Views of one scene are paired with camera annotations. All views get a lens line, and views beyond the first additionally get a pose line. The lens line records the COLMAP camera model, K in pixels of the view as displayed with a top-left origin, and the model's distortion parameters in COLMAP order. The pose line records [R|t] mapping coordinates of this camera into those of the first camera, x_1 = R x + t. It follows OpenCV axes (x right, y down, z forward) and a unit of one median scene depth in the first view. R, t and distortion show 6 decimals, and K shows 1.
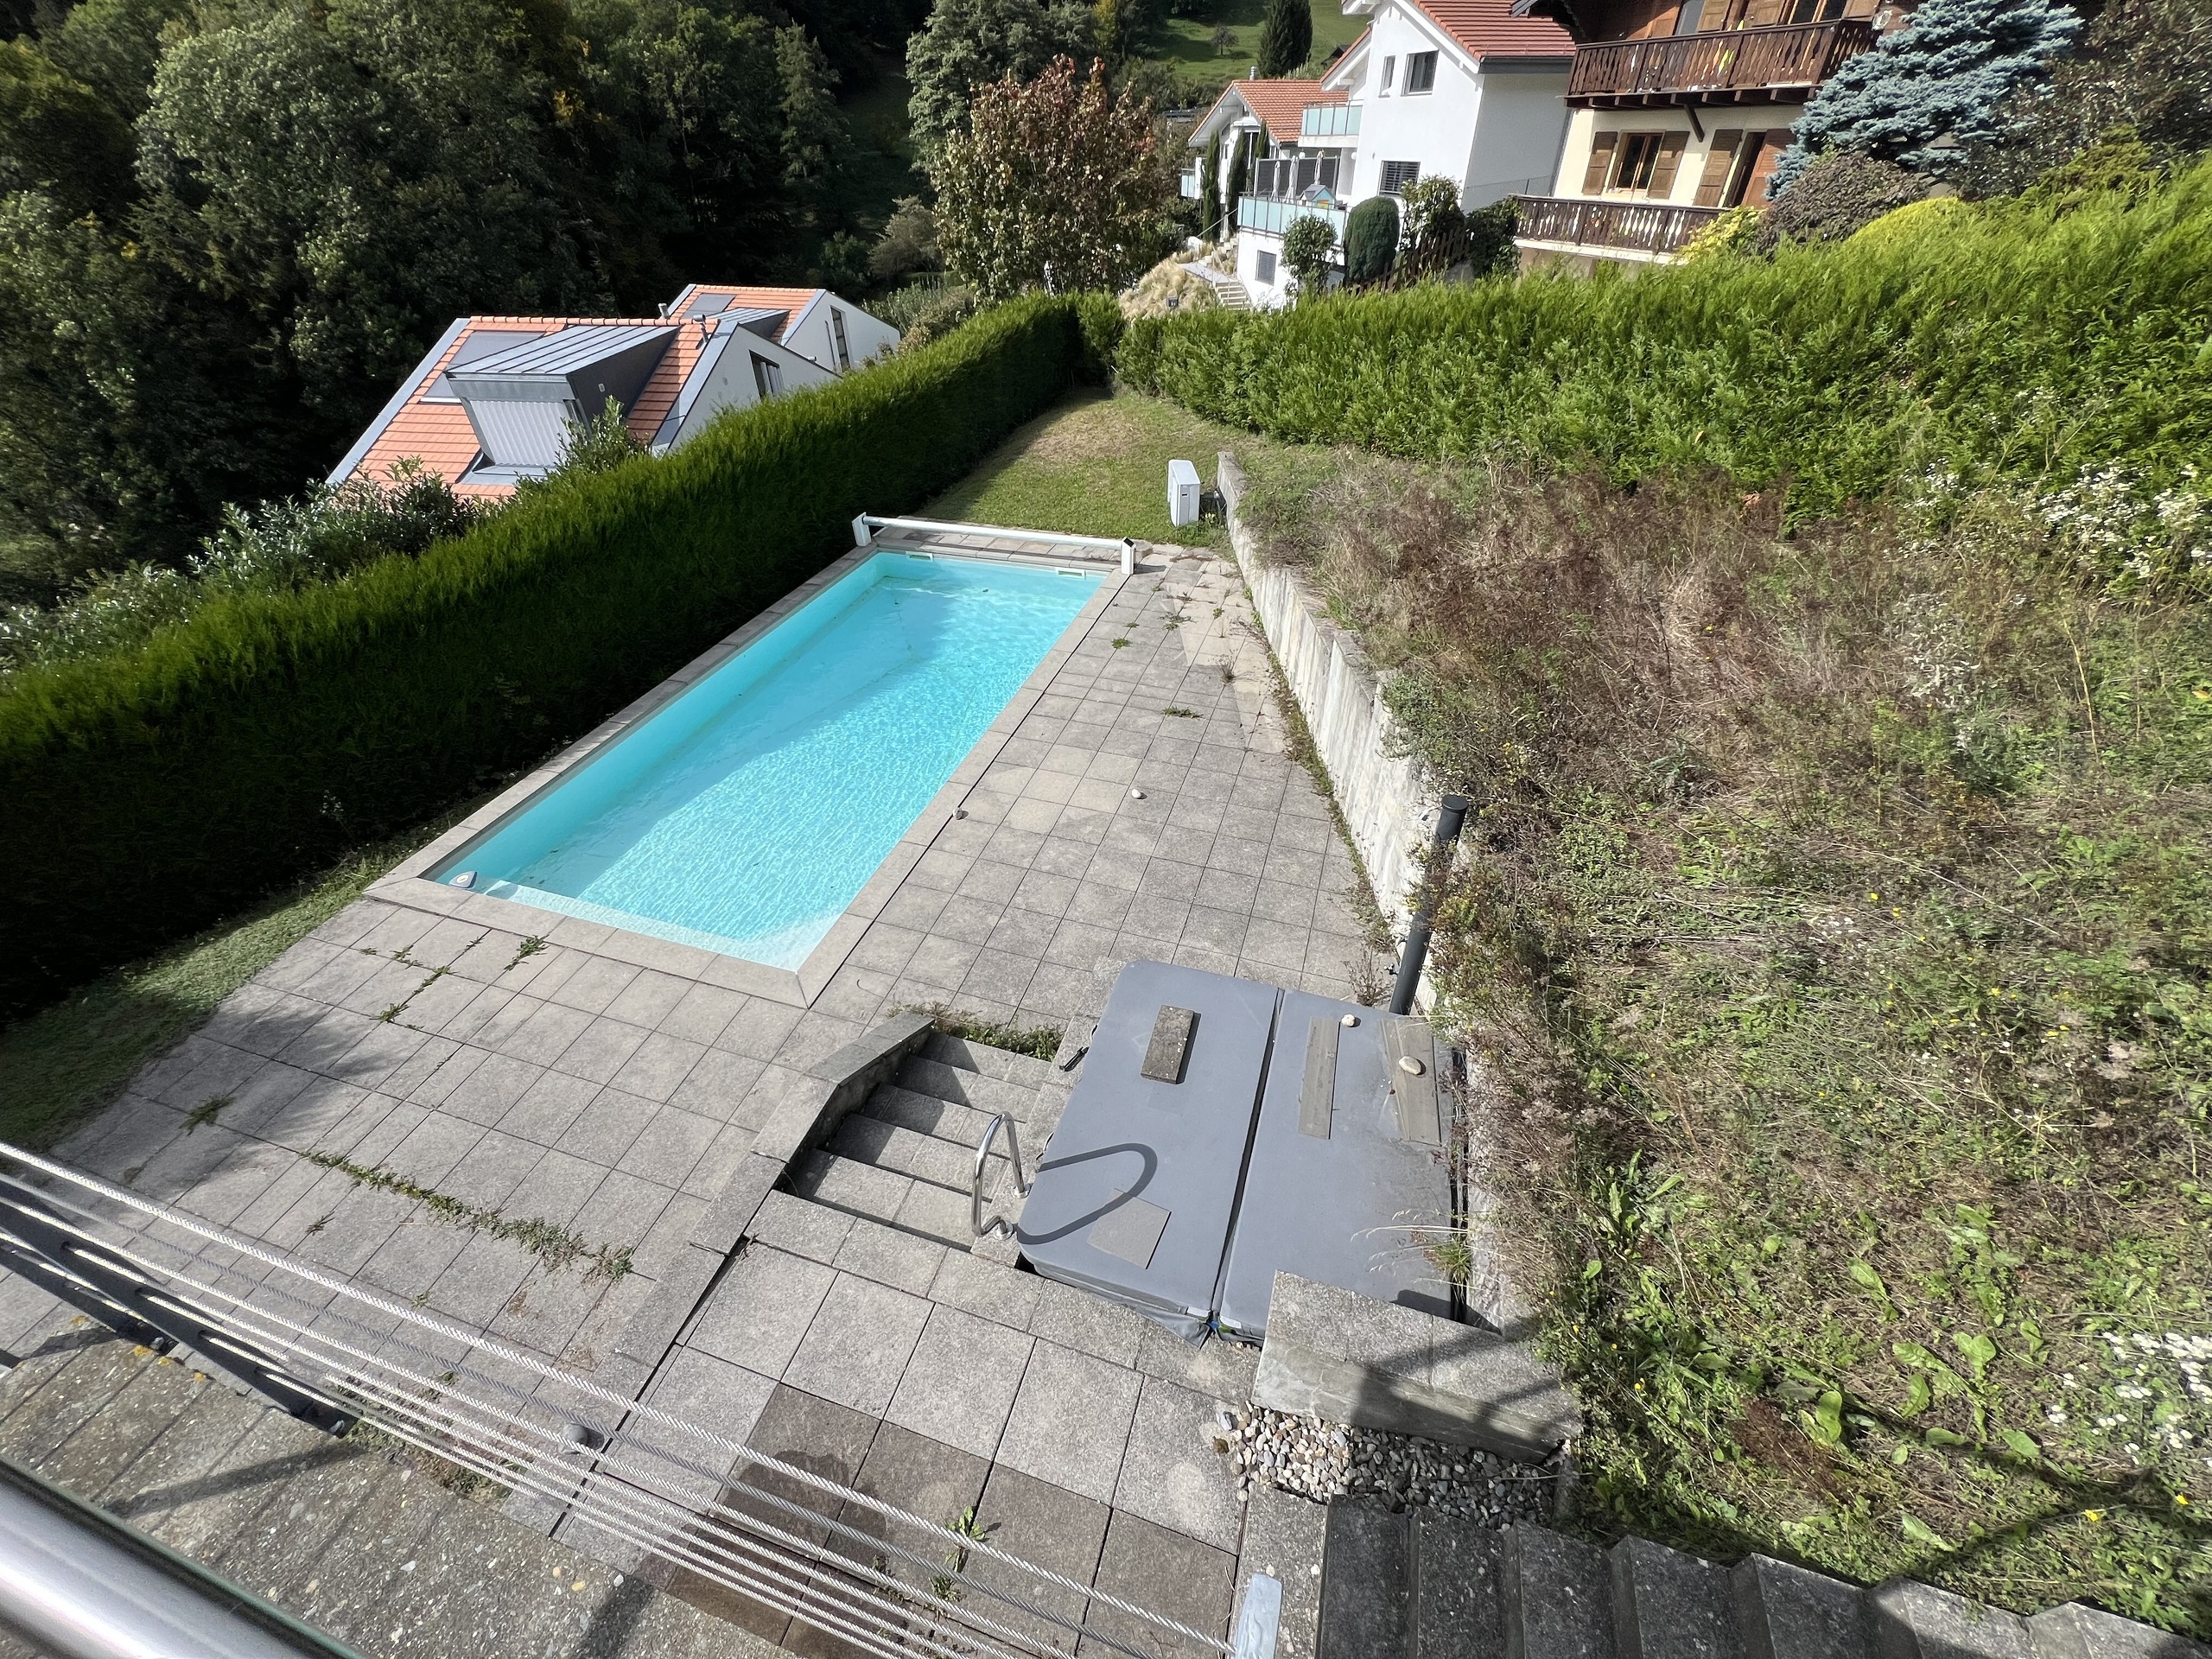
lens RADIAL K [[894.1, 0, 1109.8], [0, 894.1, 831.1], [0, 0, 1]] dist [-0.001462, 0.000700]
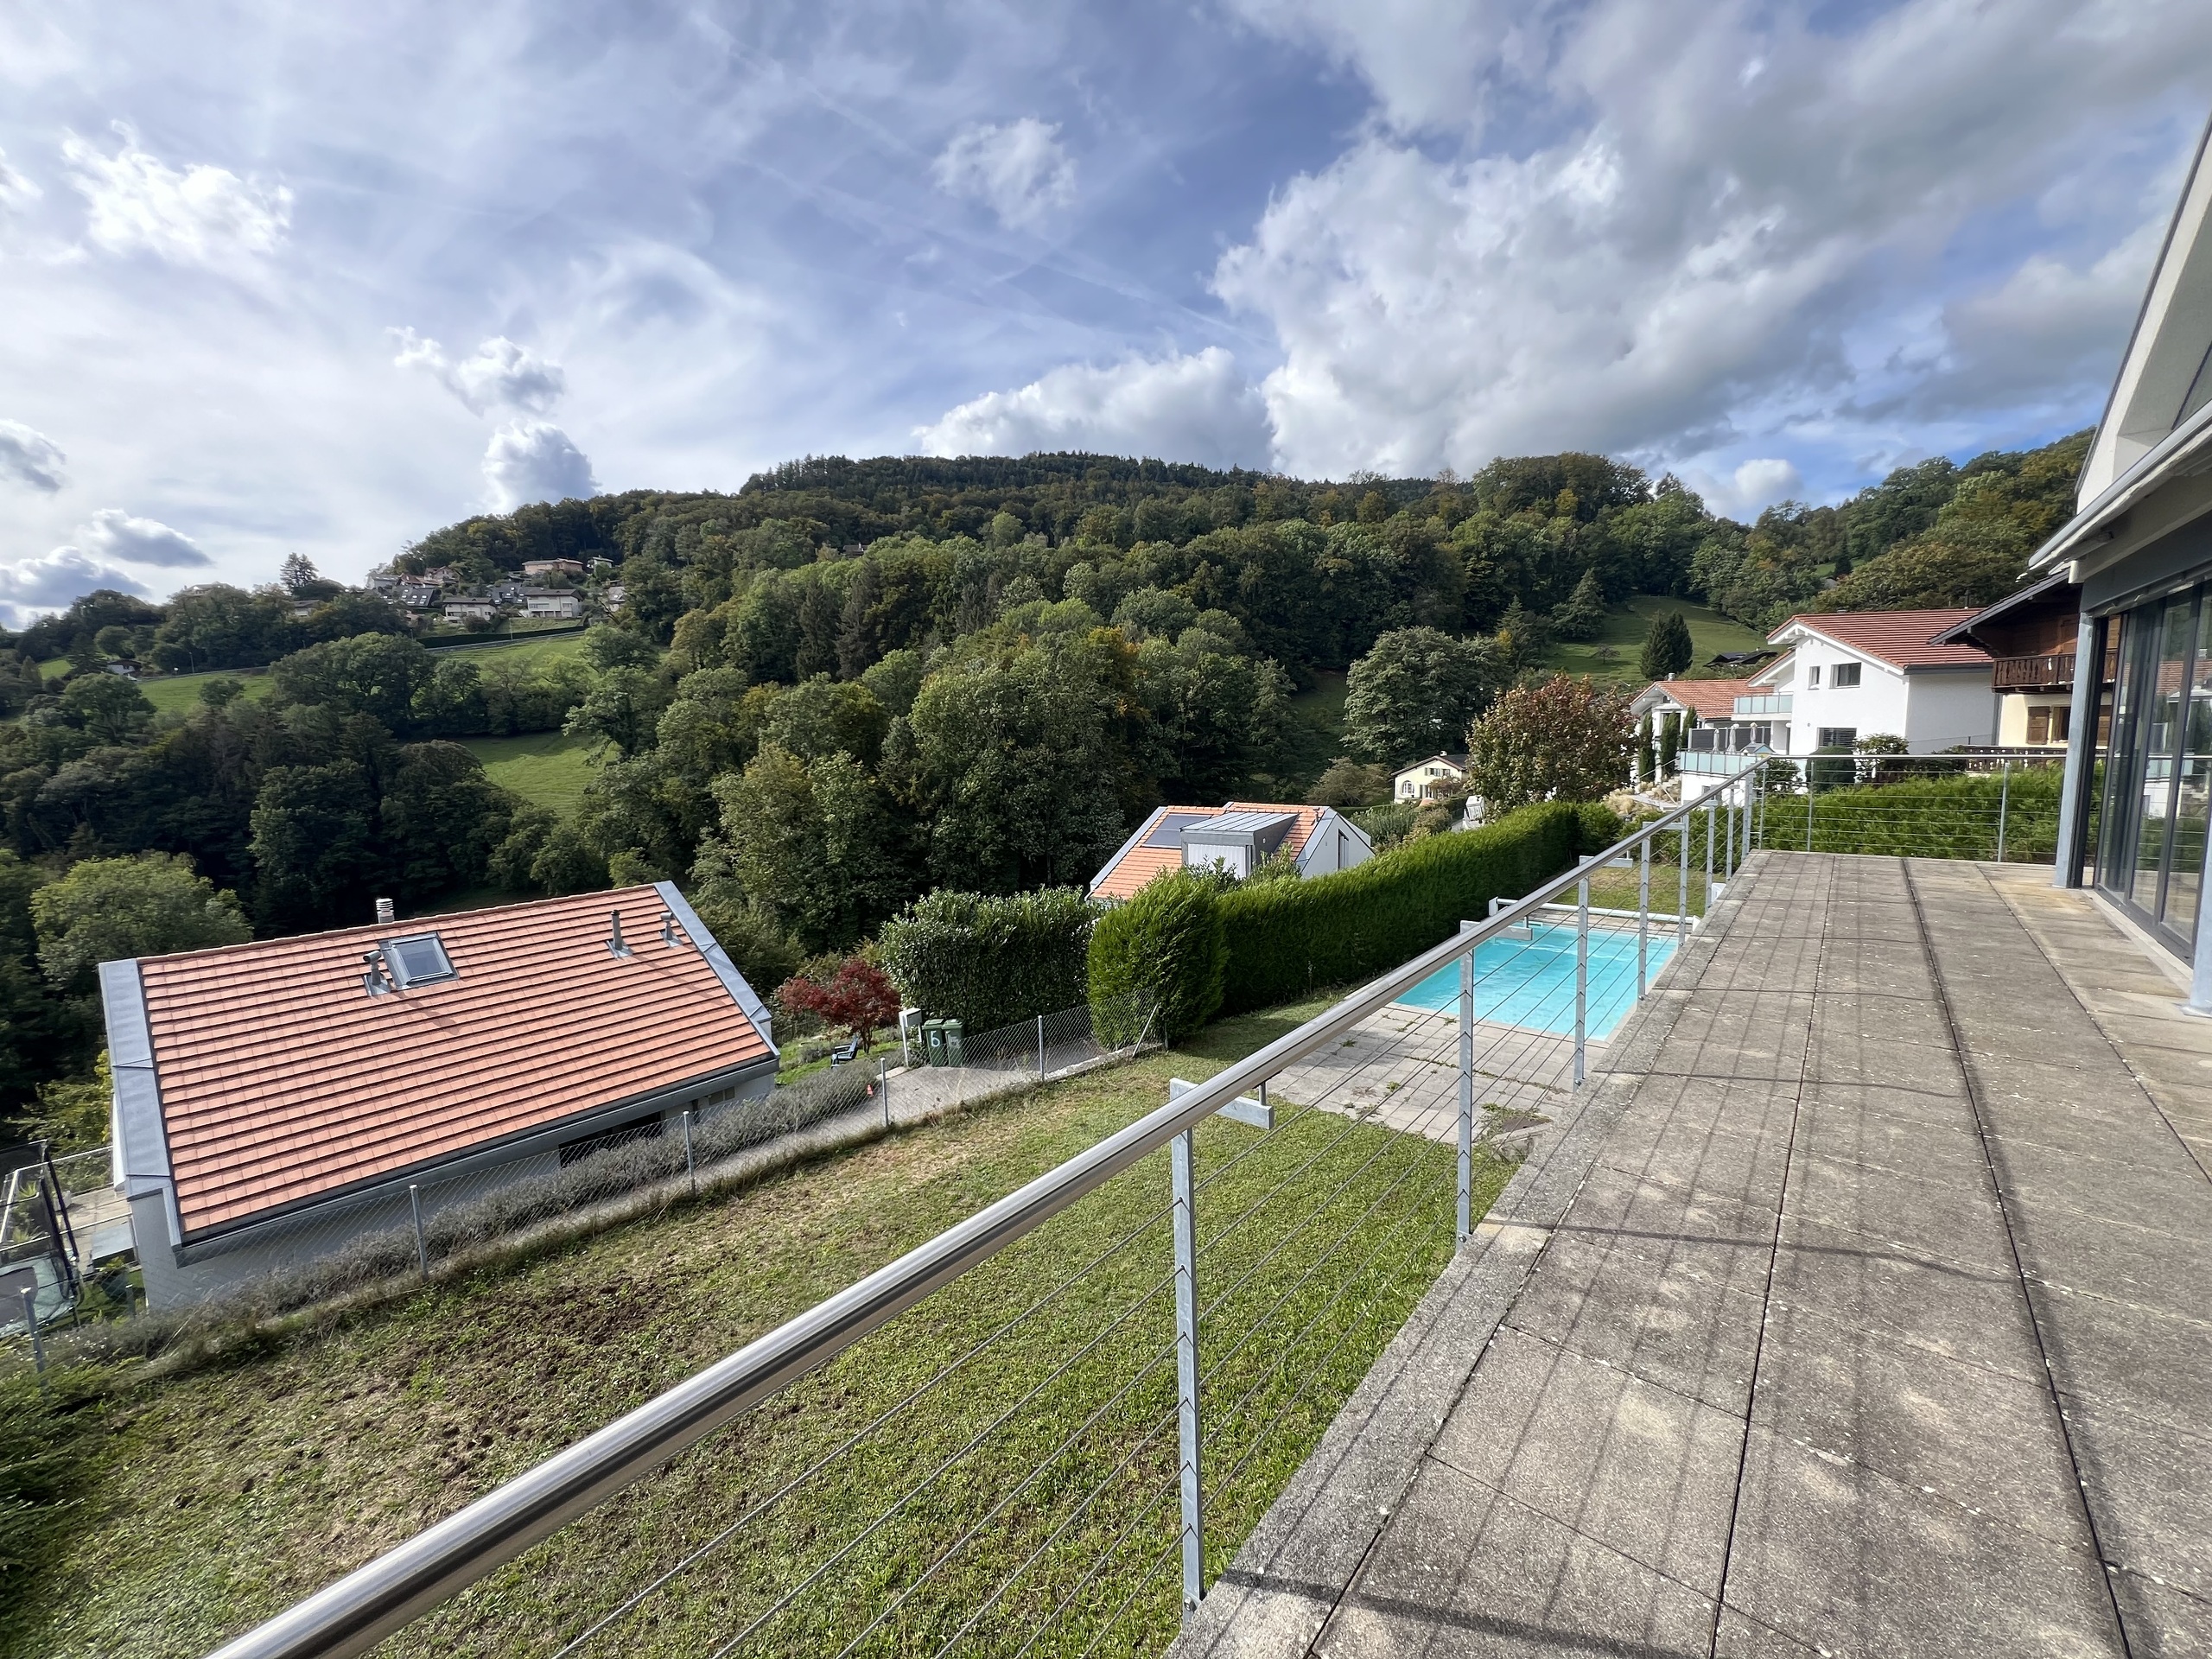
lens RADIAL K [[894.1, 0, 1094.3], [0, 894.1, 826.9], [0, 0, 1]] dist [-0.001462, 0.000700]
pose [[0.920042, 0.034056, -0.390337, -0.133532], [-0.230942, 0.851912, -0.470013, 0.200533], [0.316526, 0.522577, 0.791660, -0.254351]]
